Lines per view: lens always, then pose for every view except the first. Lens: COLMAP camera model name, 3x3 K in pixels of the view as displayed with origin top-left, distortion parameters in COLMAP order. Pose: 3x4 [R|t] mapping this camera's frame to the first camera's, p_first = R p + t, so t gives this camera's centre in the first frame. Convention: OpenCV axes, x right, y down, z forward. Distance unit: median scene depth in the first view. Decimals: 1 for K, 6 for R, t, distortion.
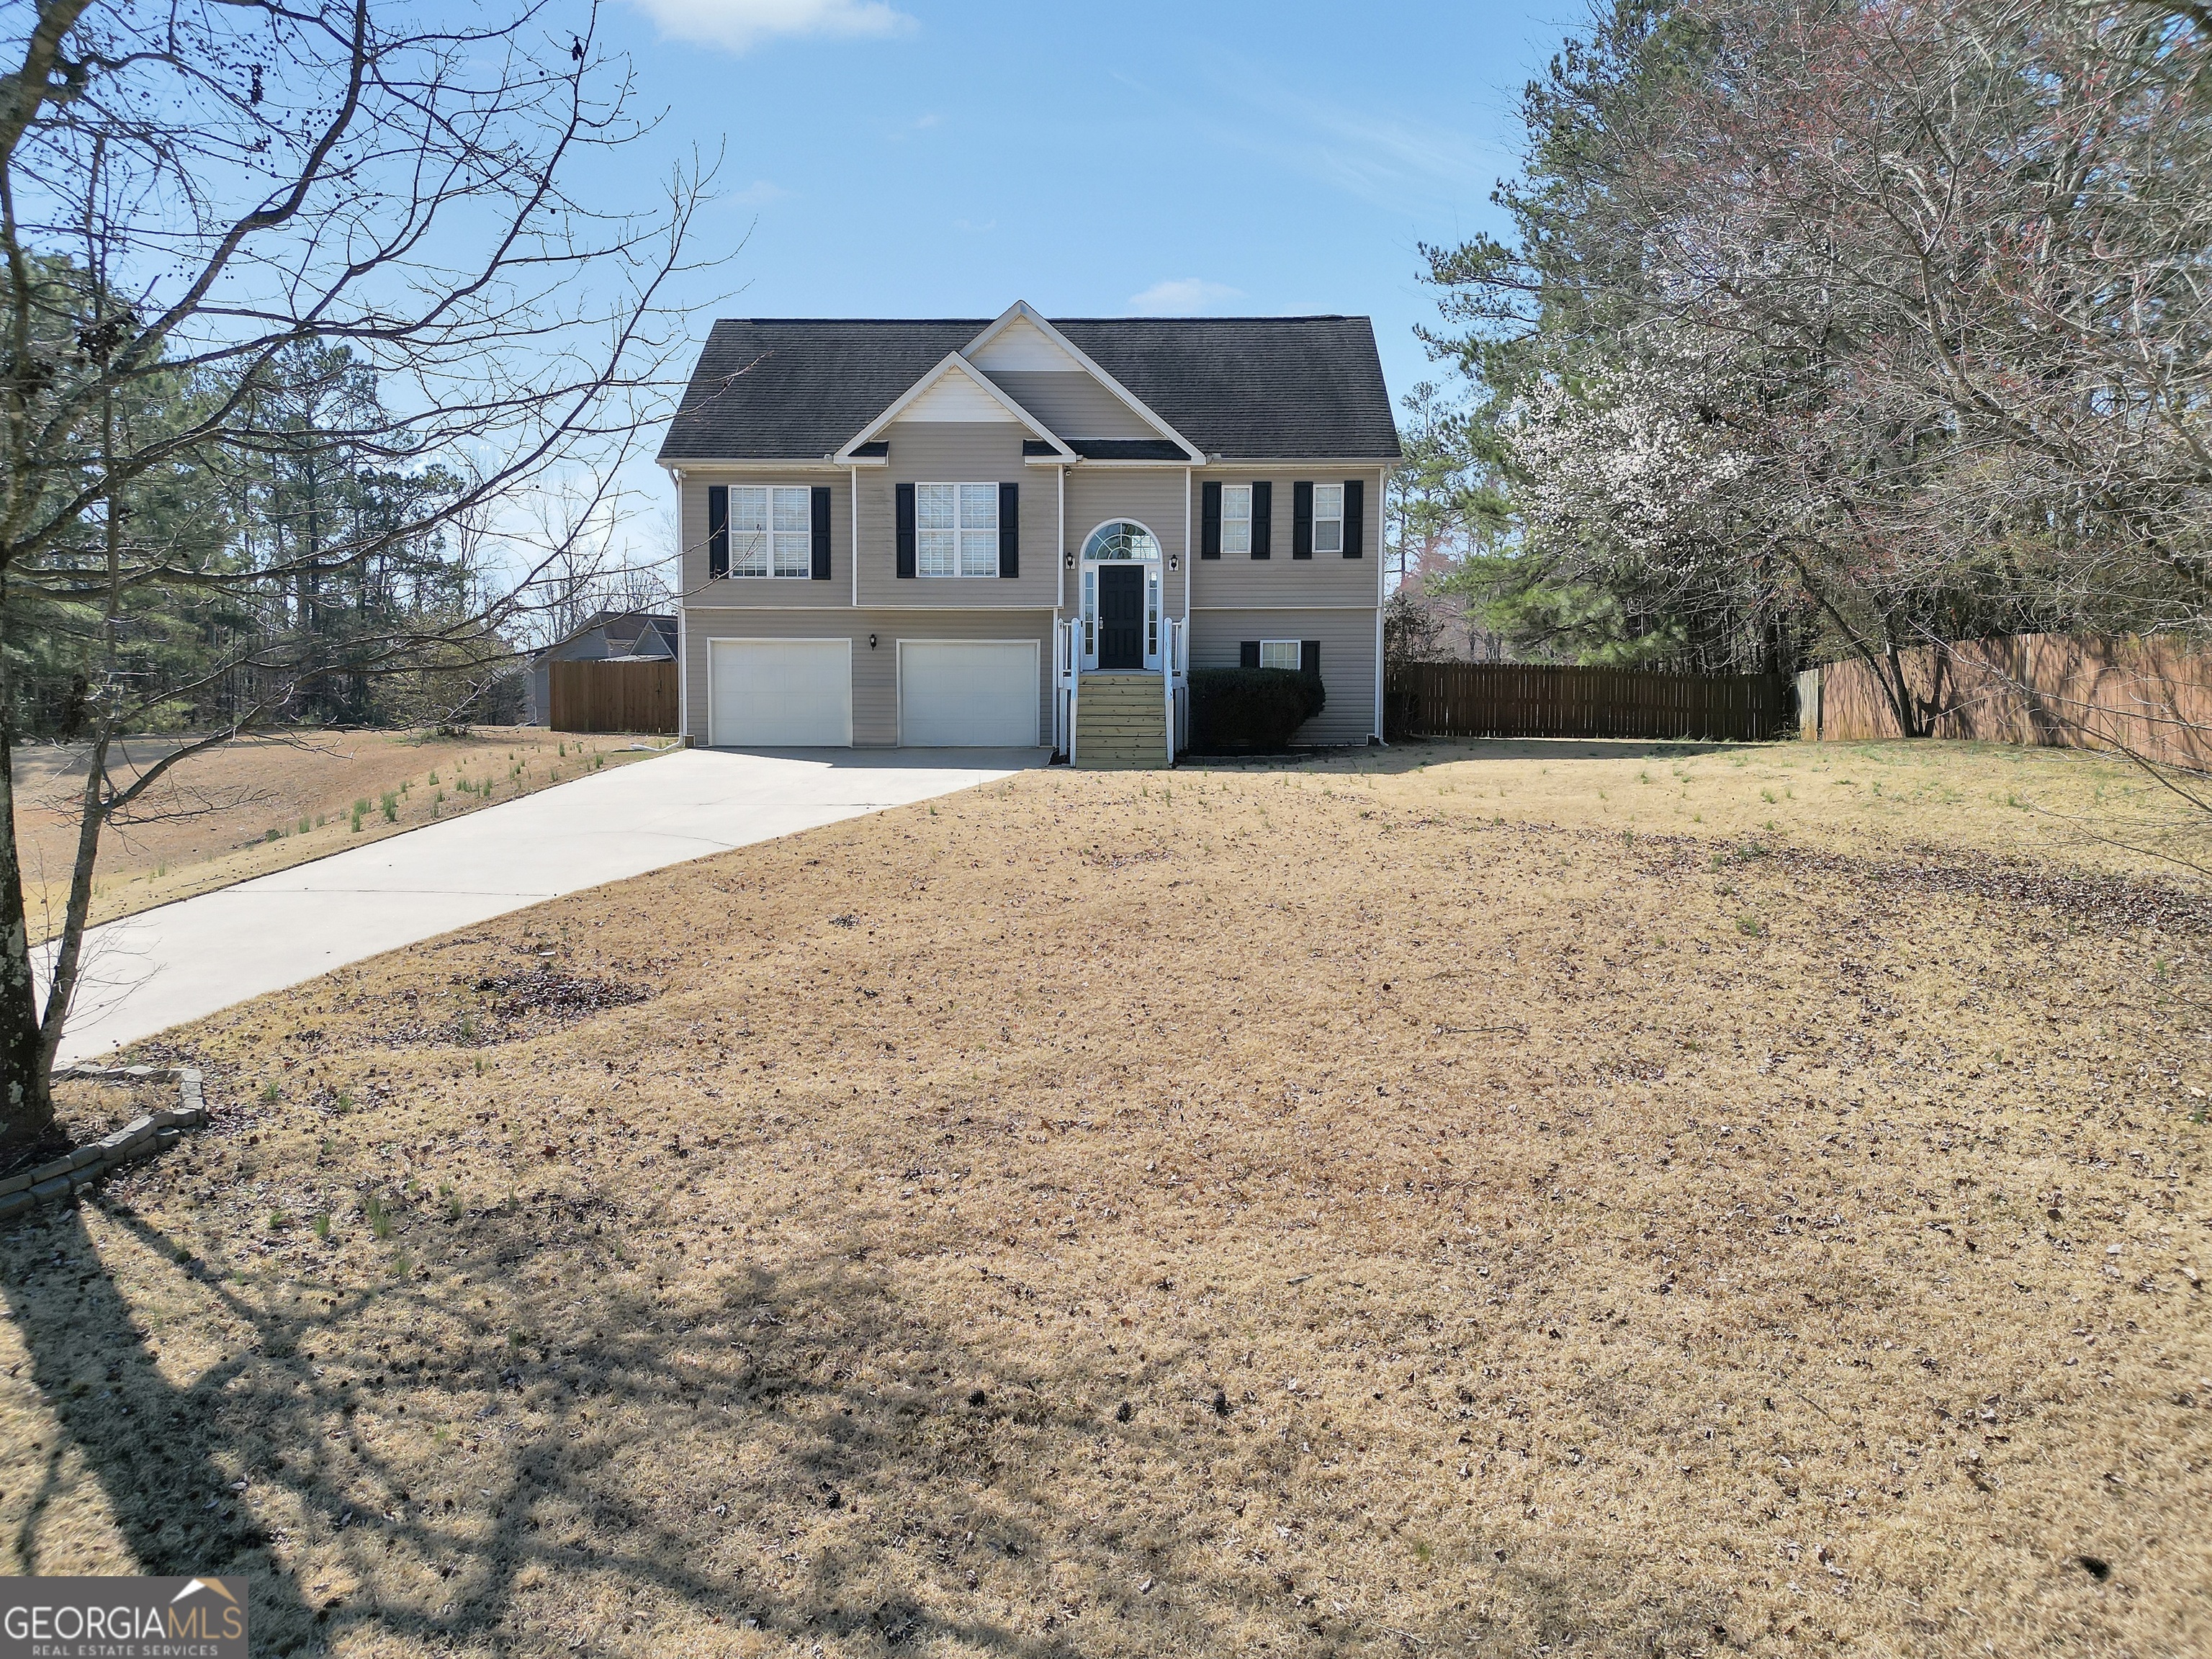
lens RADIAL K [[1556.3, 0, 1097.2], [0, 1556.3, 791.9], [0, 0, 1]] dist [0.100652, -0.130725]
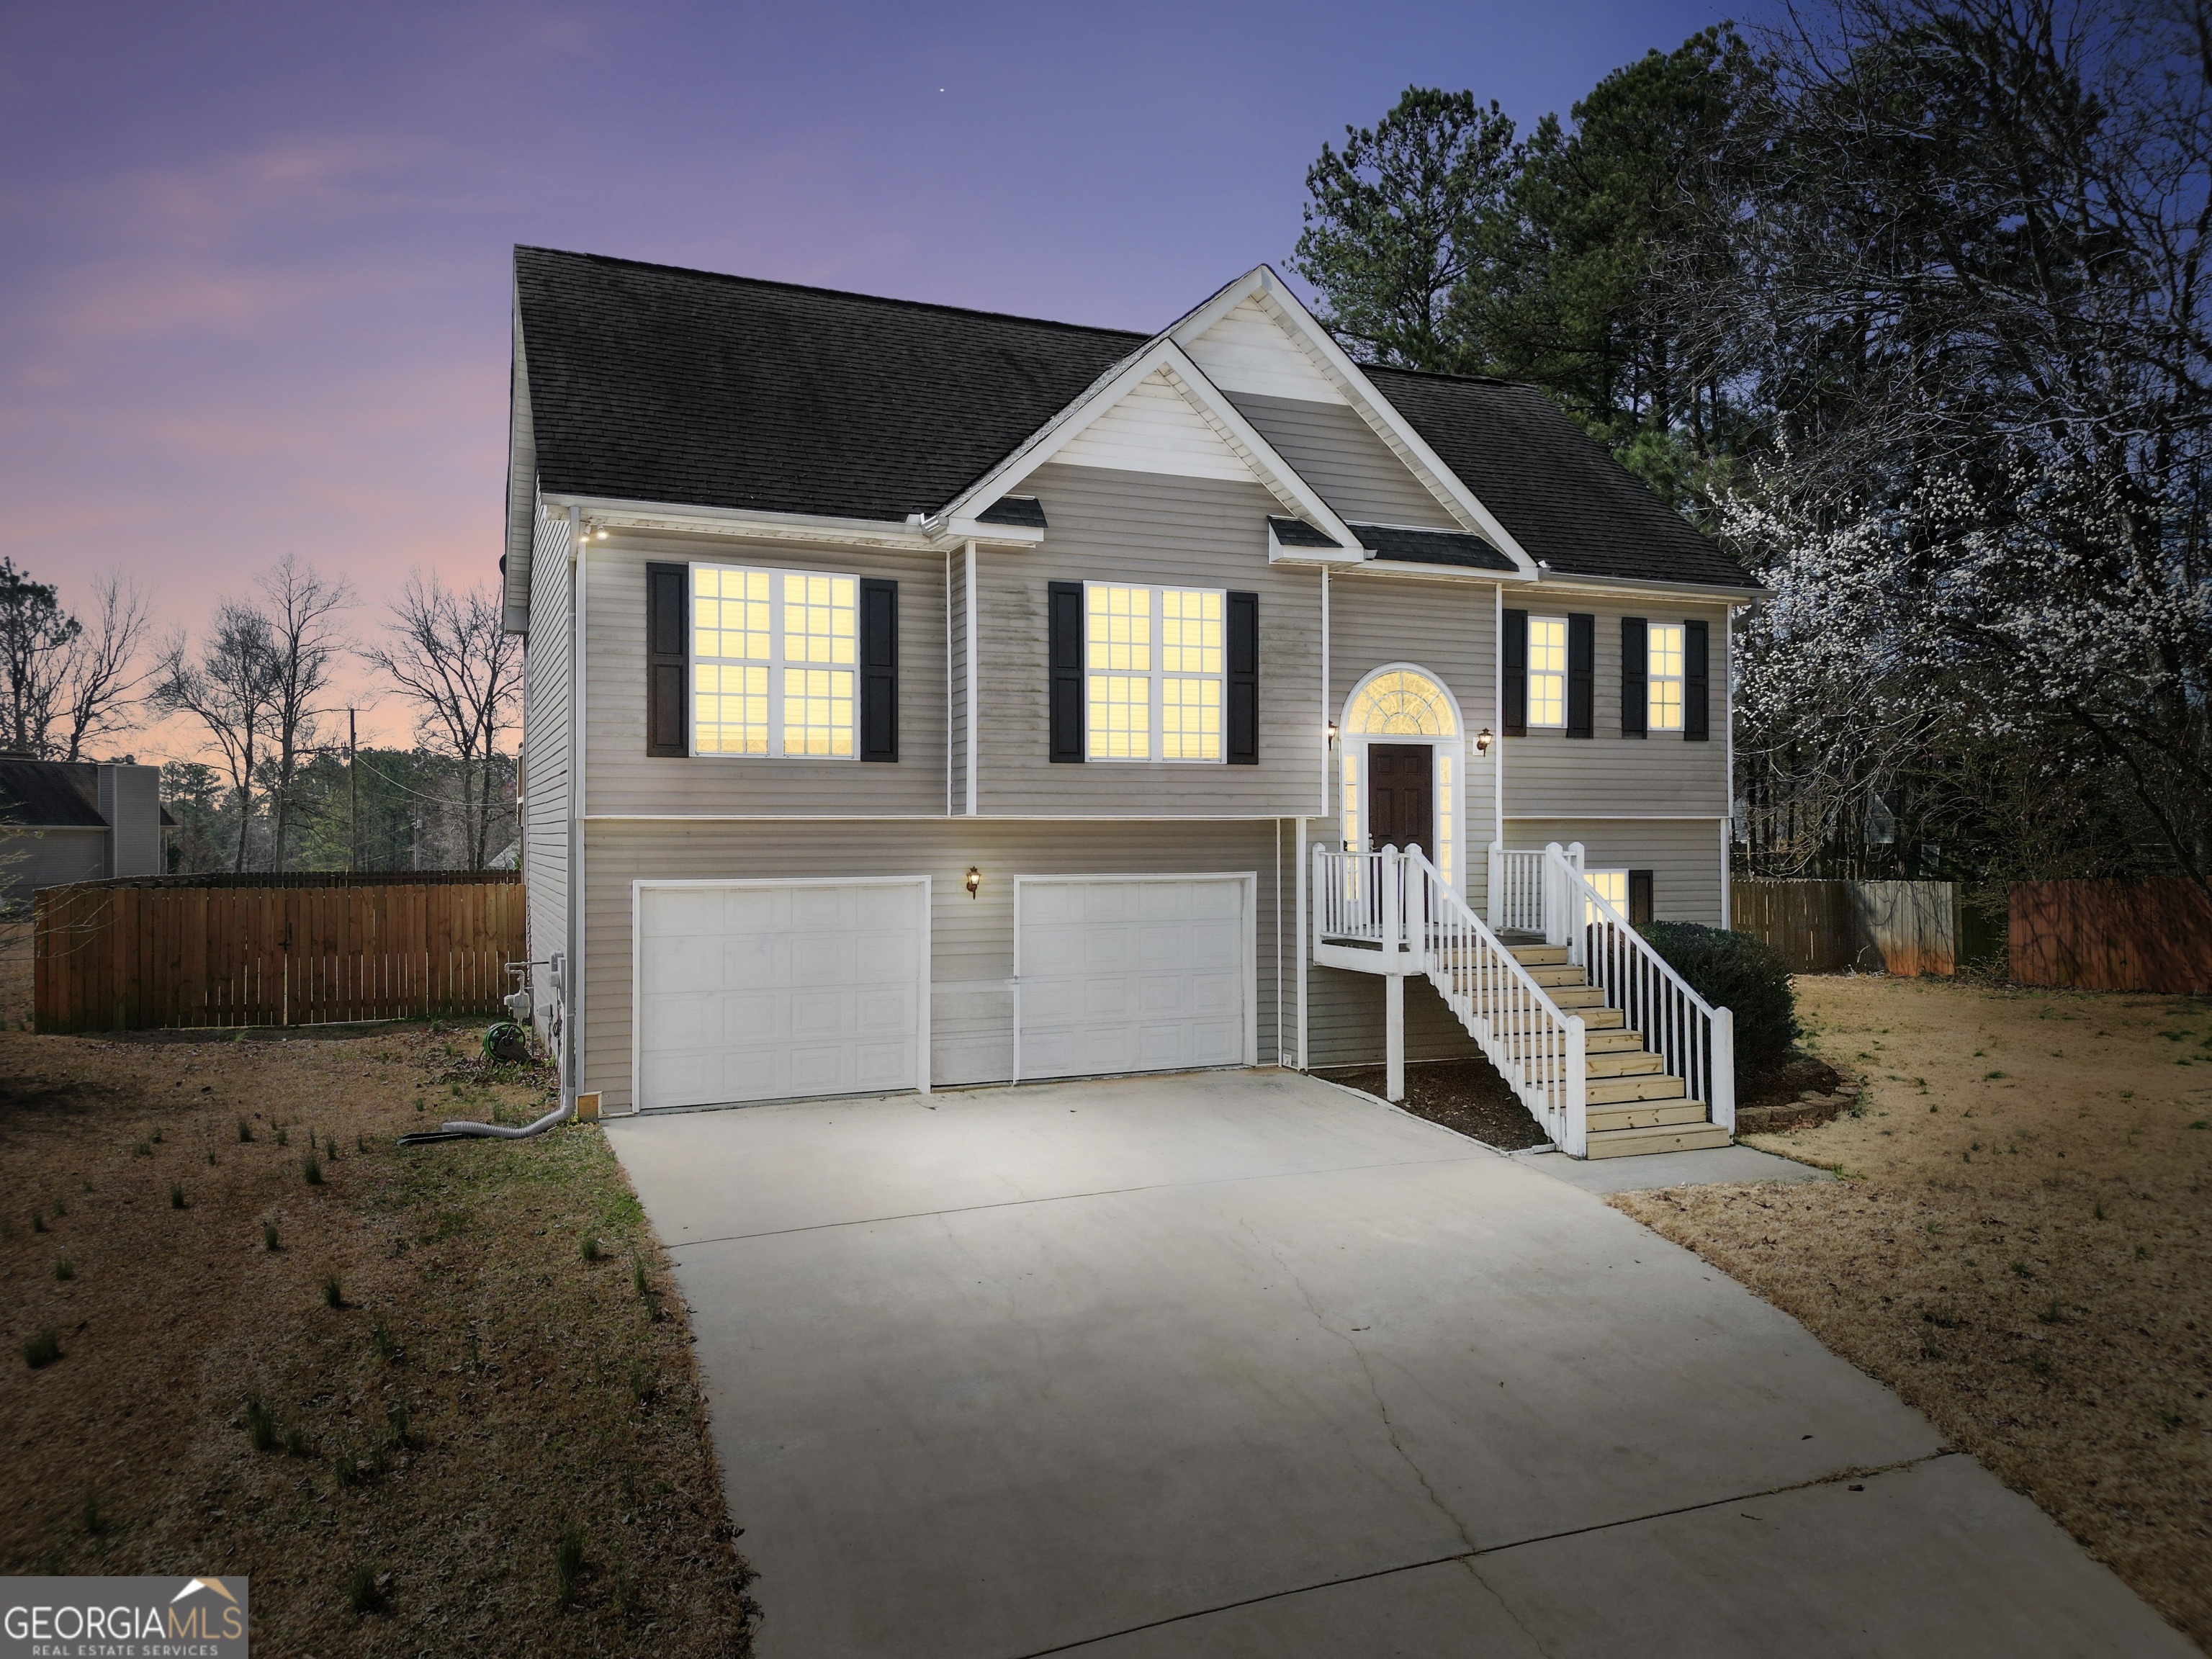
lens RADIAL K [[1537.7, 0, 1100.7], [0, 1537.7, 828.7], [0, 0, 1]] dist [0.084641, -0.080003]
pose [[0.907058, -0.003846, 0.420988, -0.324700], [0.028681, 0.998200, -0.052677, -0.088186], [-0.420028, 0.059856, 0.905535, 0.536056]]
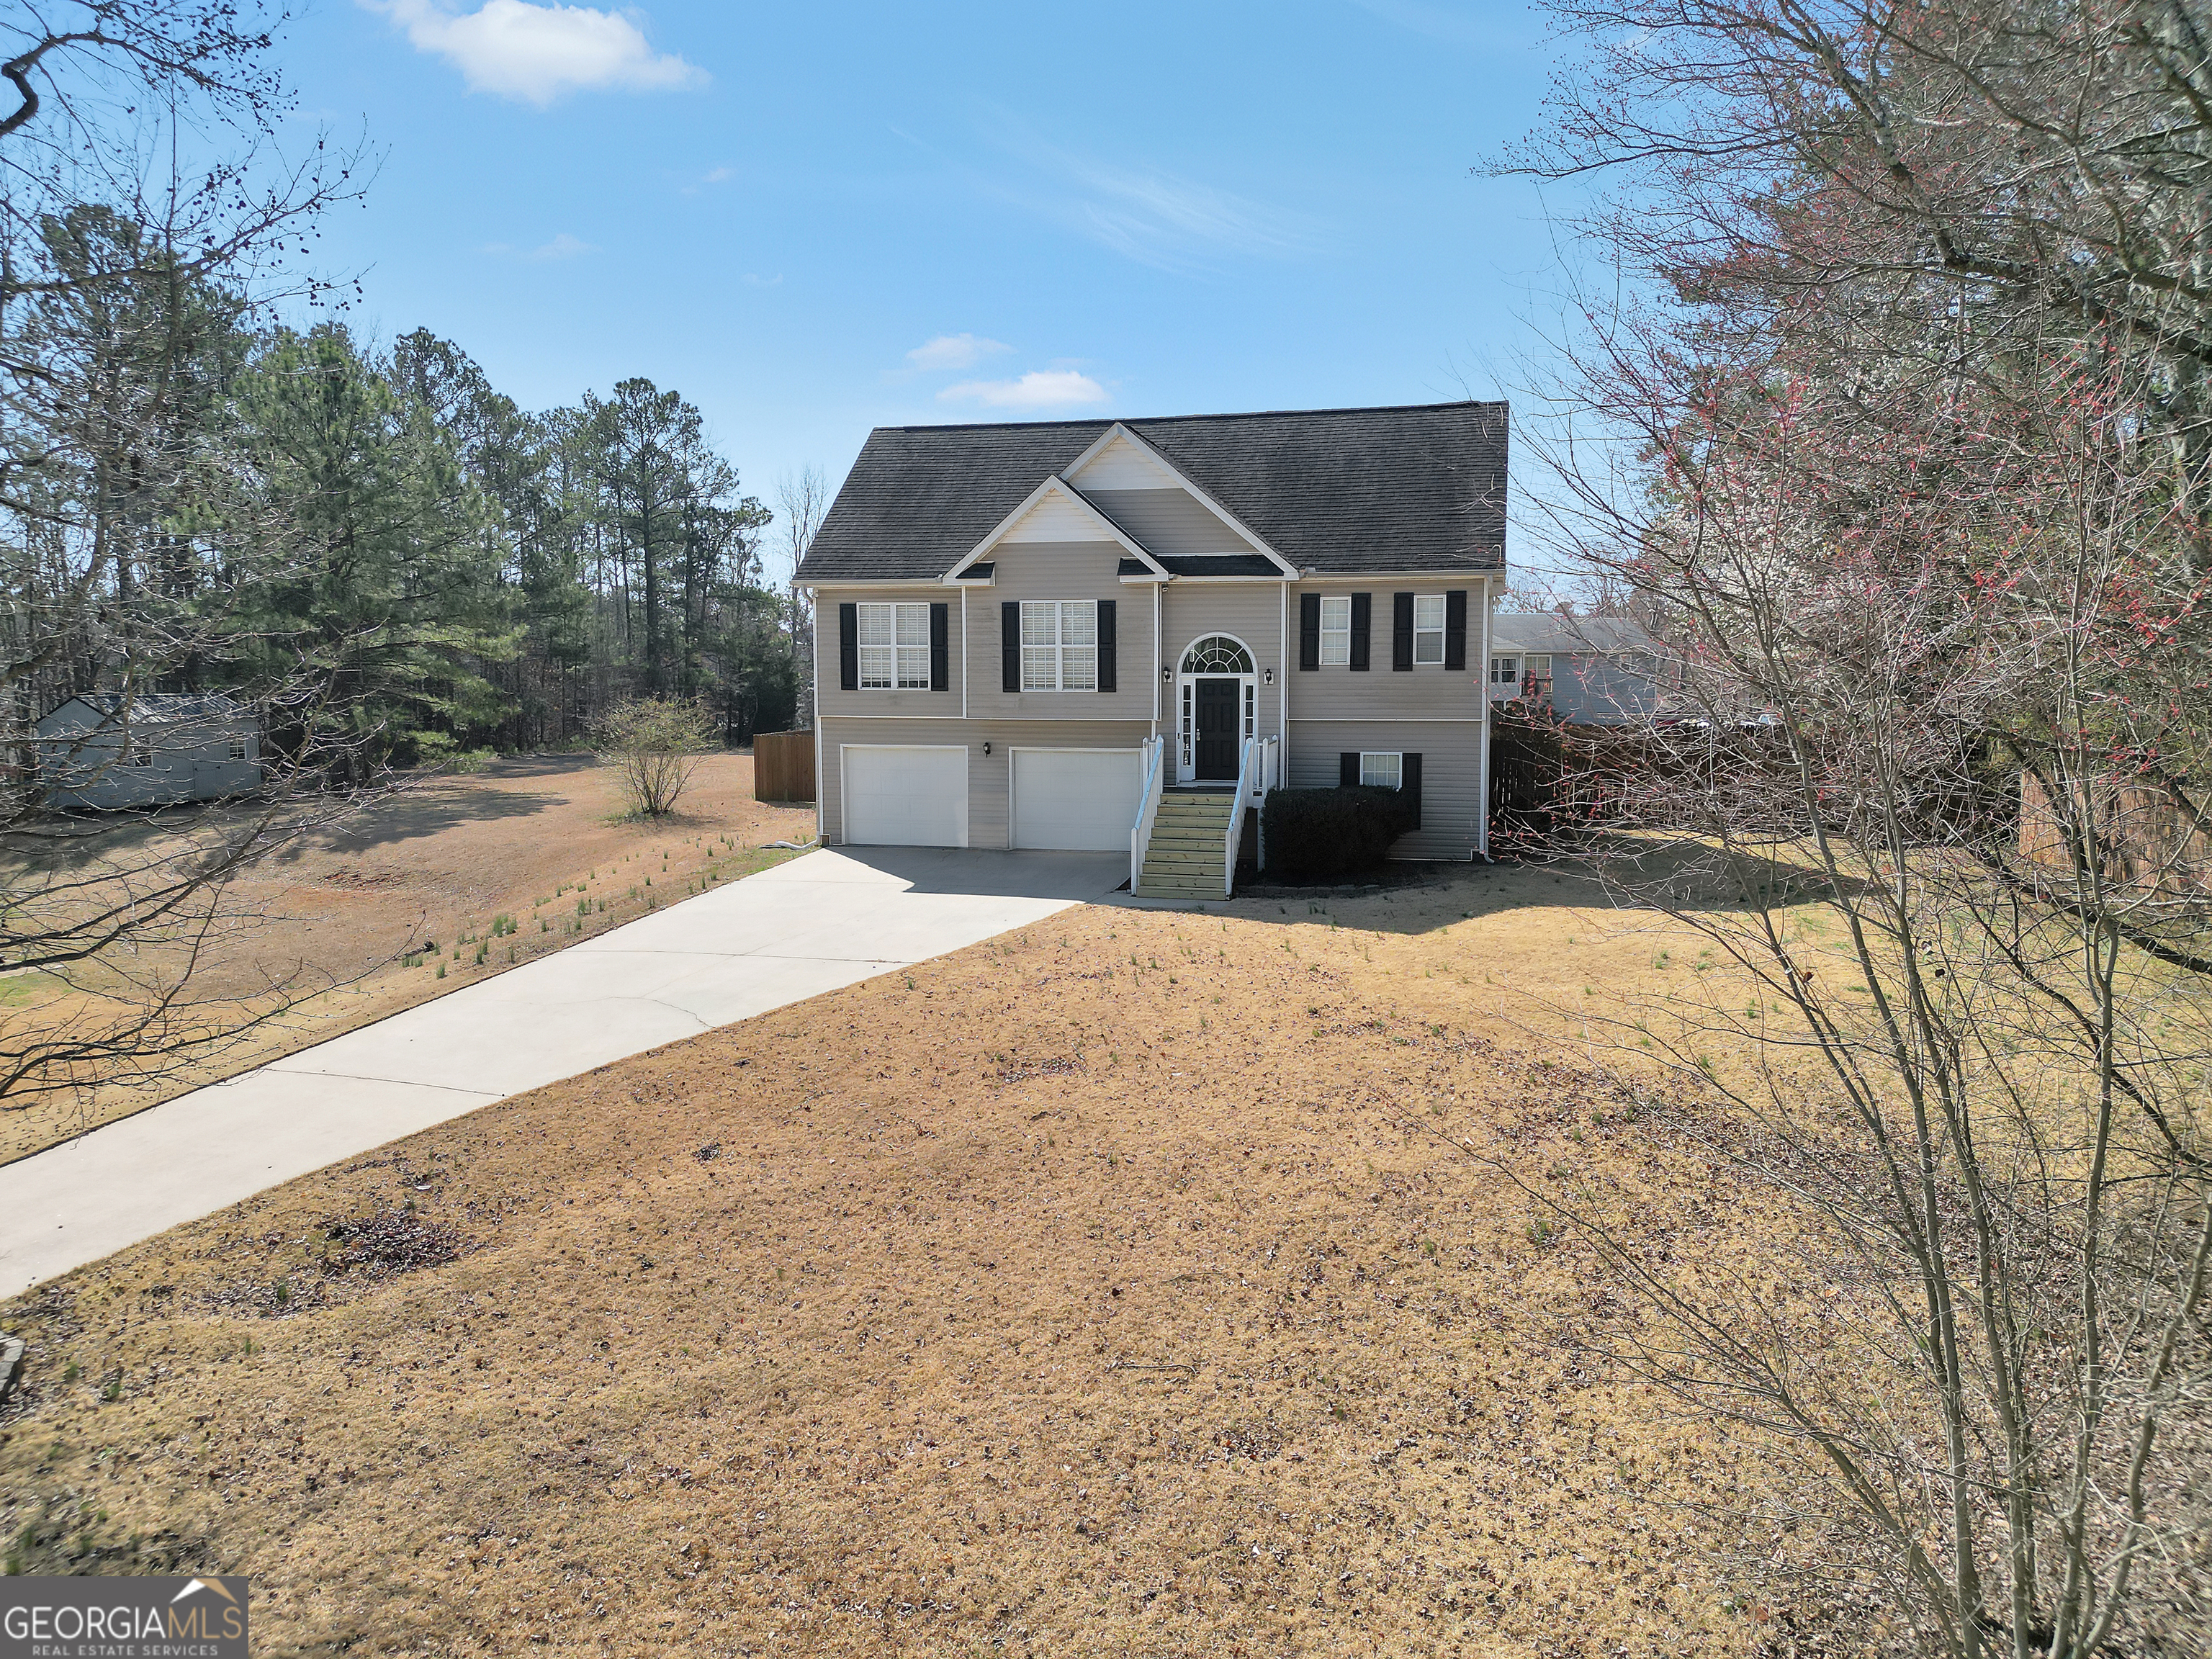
lens RADIAL K [[1537.7, 0, 1100.7], [0, 1537.7, 828.7], [0, 0, 1]] dist [0.084641, -0.080003]
pose [[0.974446, 0.021923, -0.223548, 0.167653], [-0.011096, 0.998709, 0.049572, -0.097277], [0.224346, -0.045825, 0.973432, 0.008180]]
